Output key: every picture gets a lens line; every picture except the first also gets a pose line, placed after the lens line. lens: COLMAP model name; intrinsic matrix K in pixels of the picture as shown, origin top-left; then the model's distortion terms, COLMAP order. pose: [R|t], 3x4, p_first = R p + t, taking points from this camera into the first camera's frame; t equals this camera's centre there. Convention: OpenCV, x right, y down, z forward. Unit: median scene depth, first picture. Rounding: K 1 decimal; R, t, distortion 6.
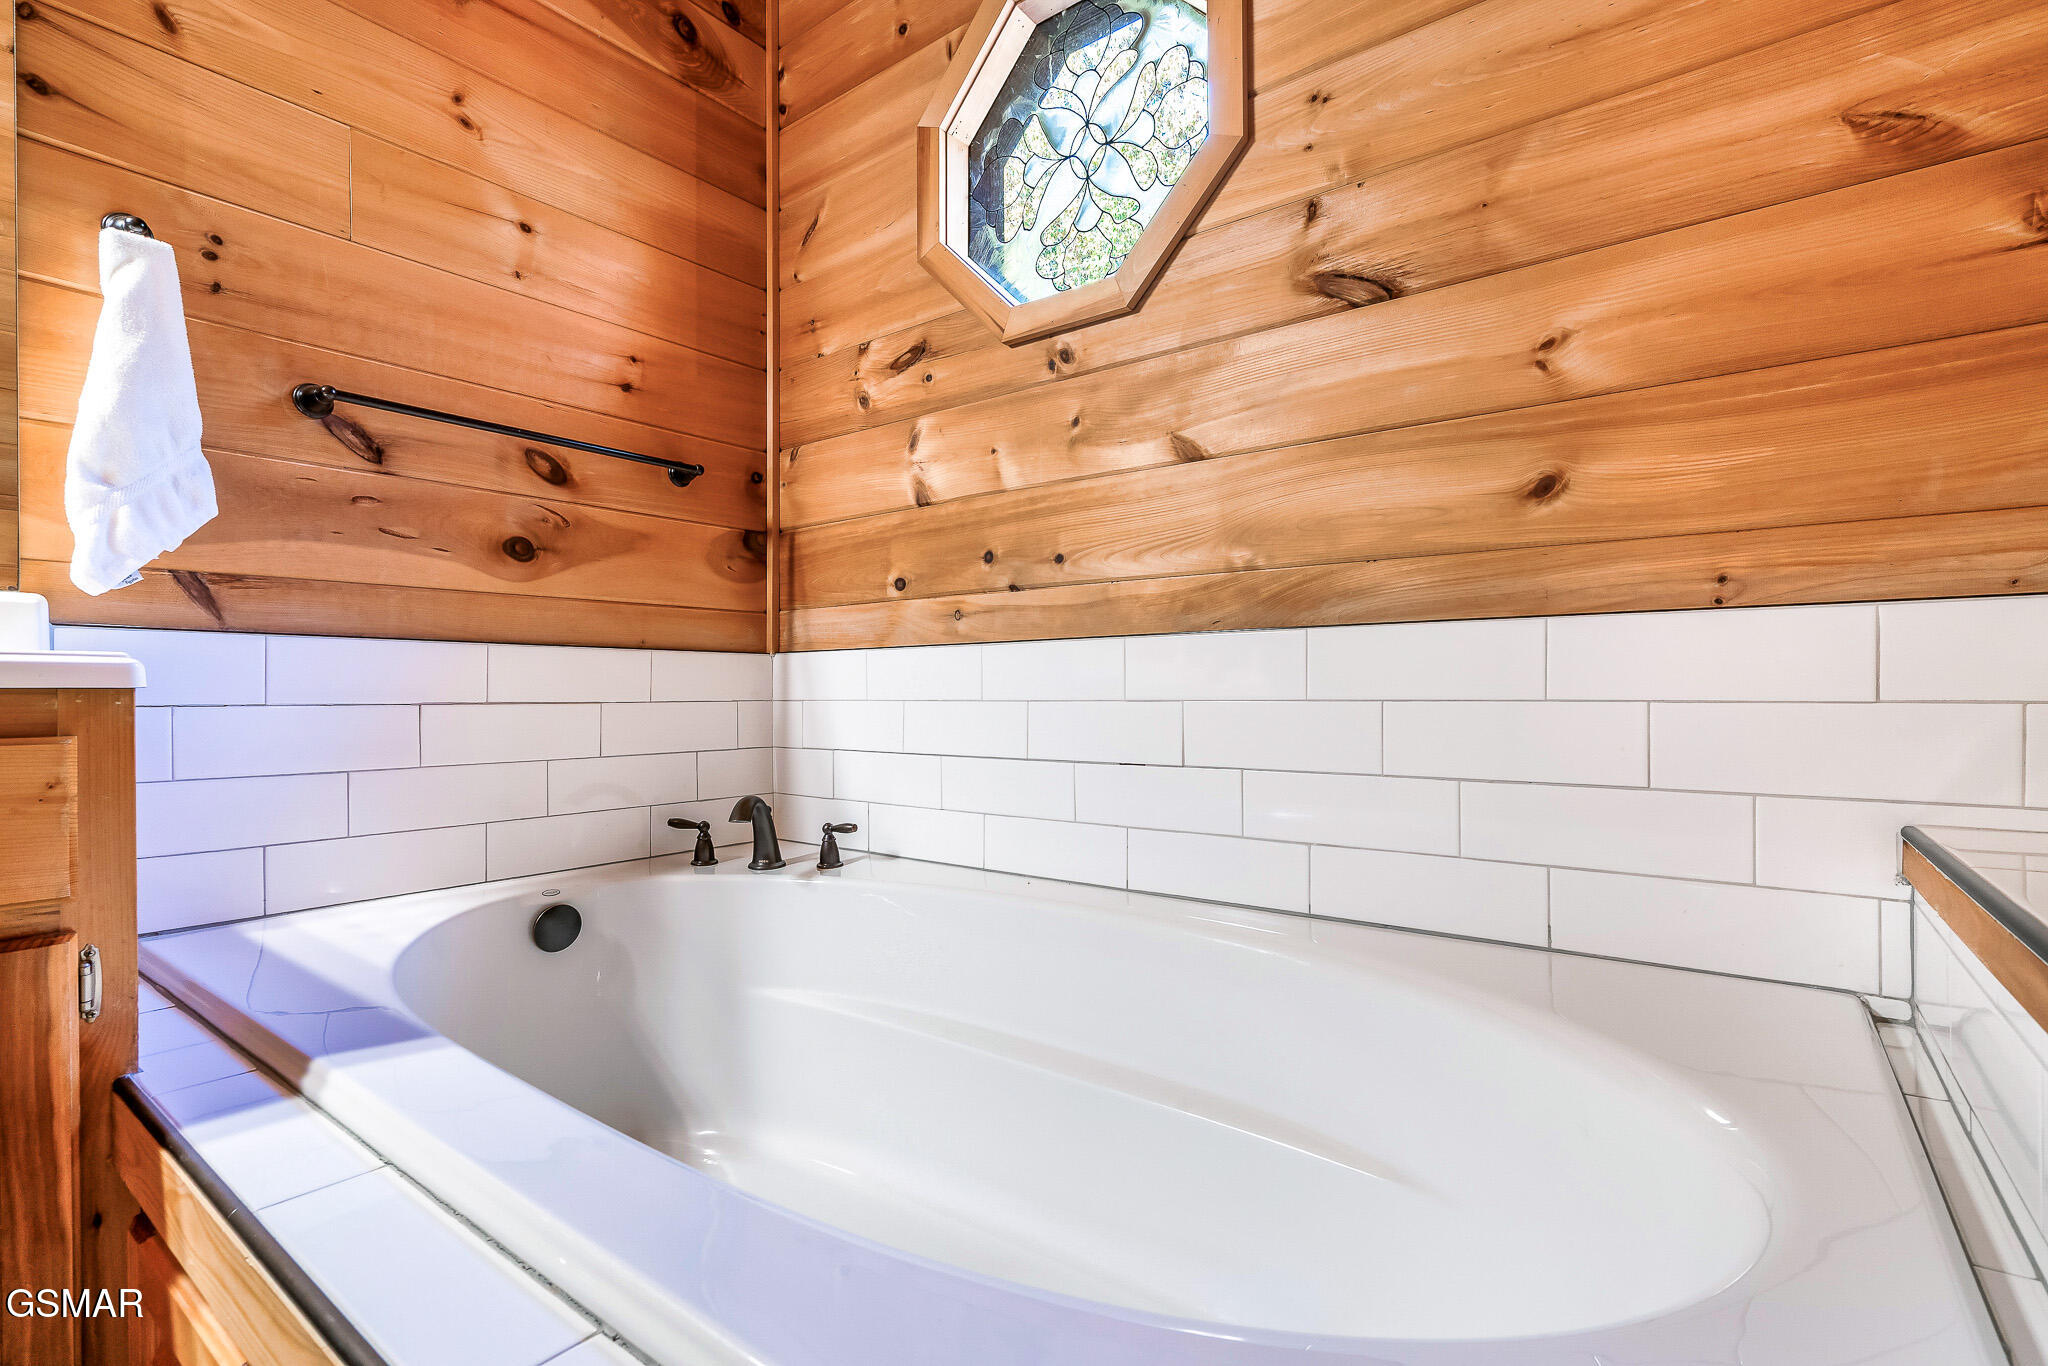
lens RADIAL K [[945.8, 0, 1031.9], [0, 945.8, 693.1], [0, 0, 1]] dist [-0.003509, 0.003624]
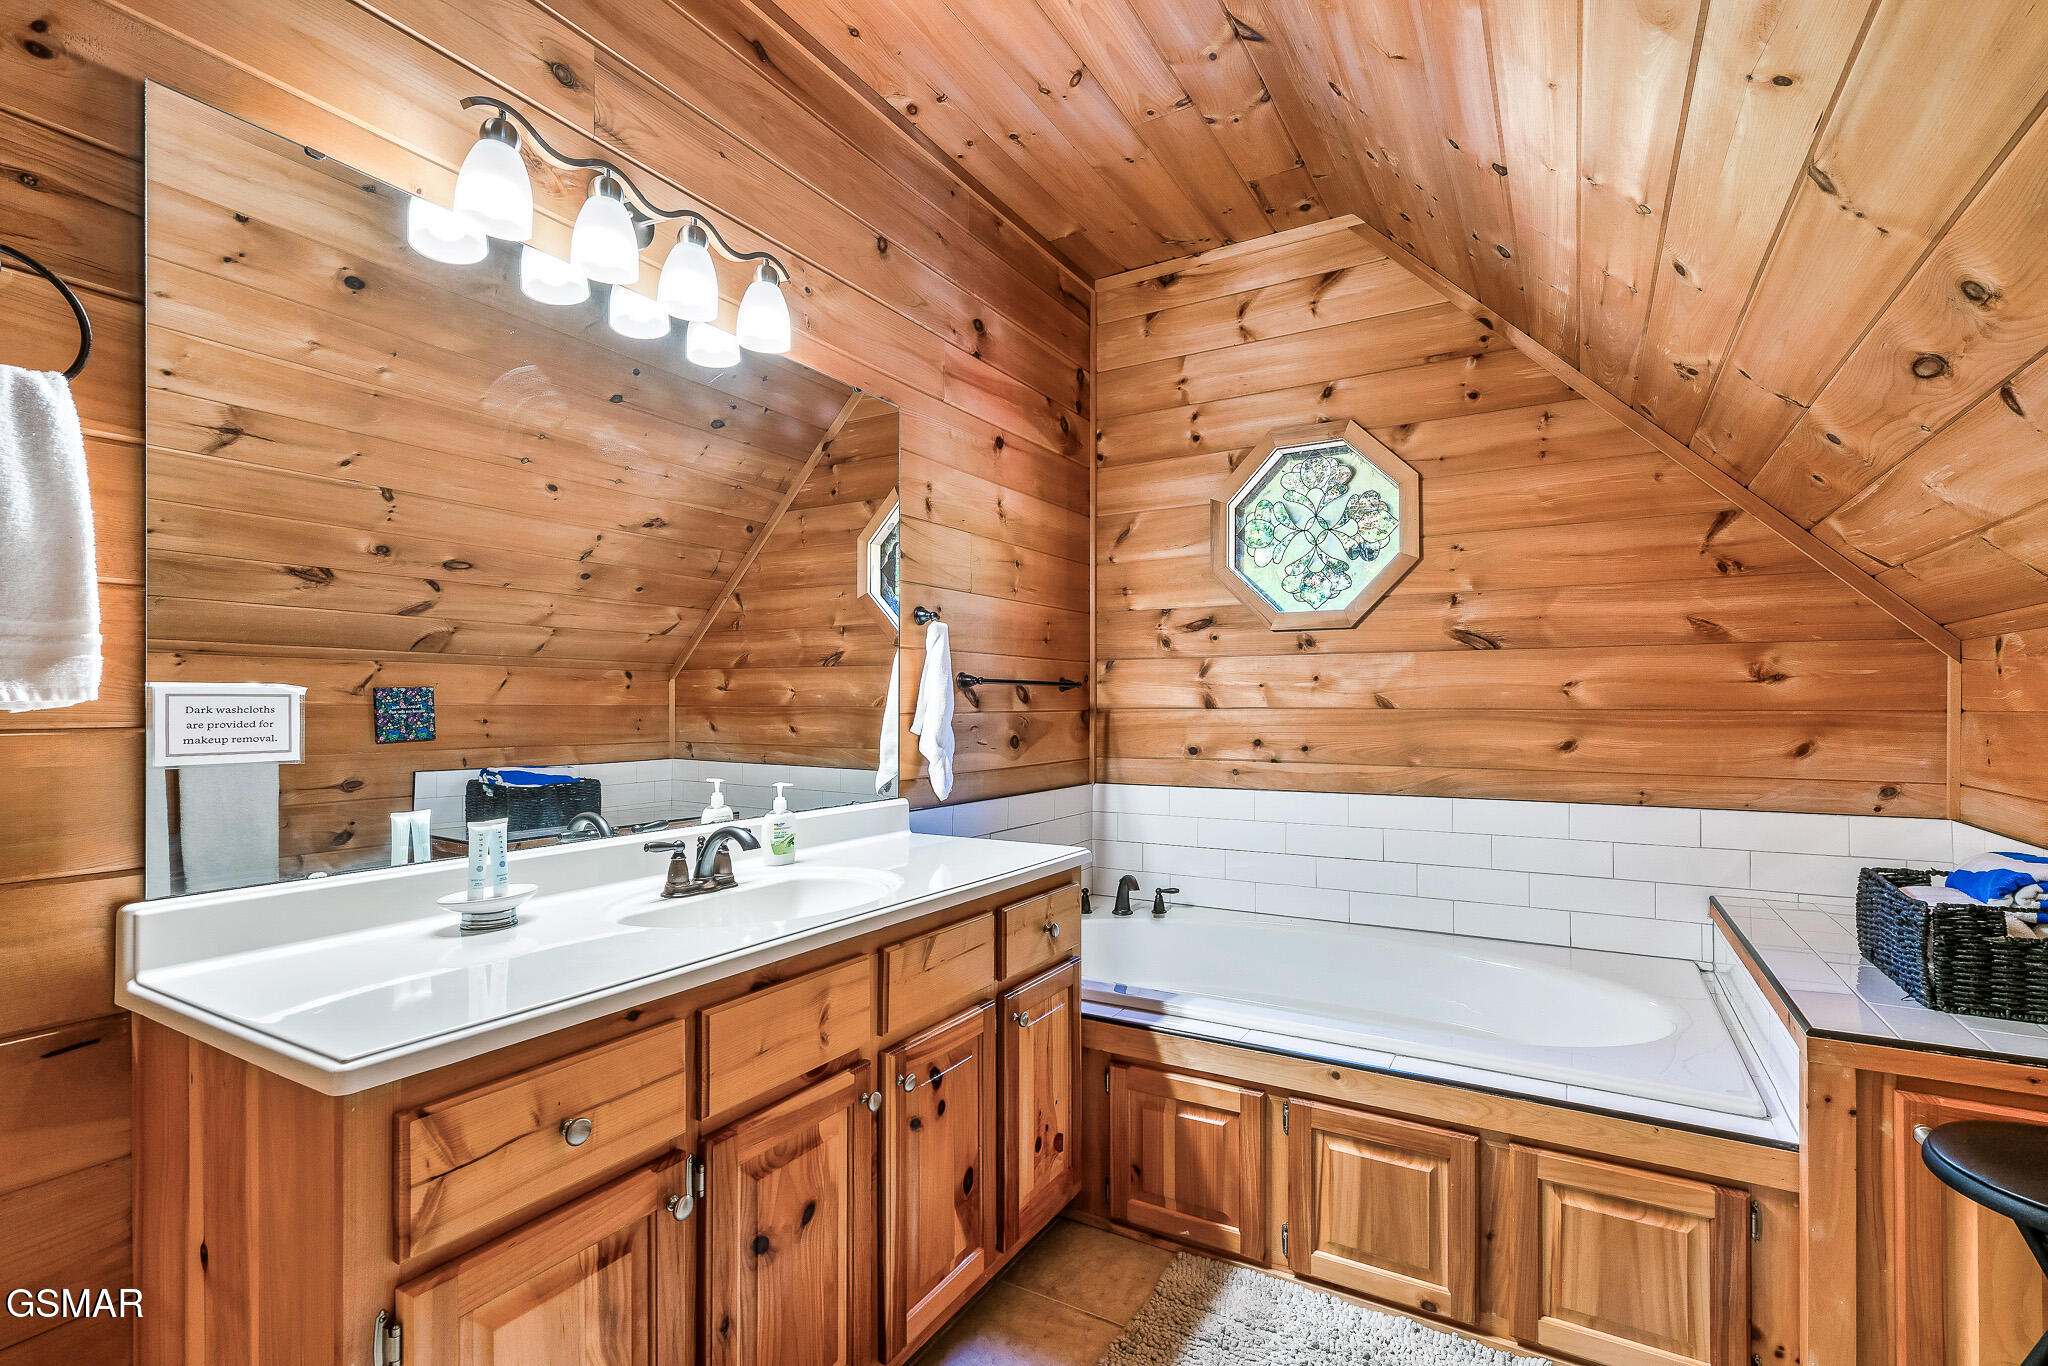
lens RADIAL K [[945.8, 0, 1024.8], [0, 945.8, 696.0], [0, 0, 1]] dist [-0.003509, 0.003624]
pose [[0.992822, 0.004150, 0.119525, -0.875935], [-0.002904, 0.999940, -0.010601, -0.261928], [-0.119562, 0.010178, 0.992775, -0.943988]]
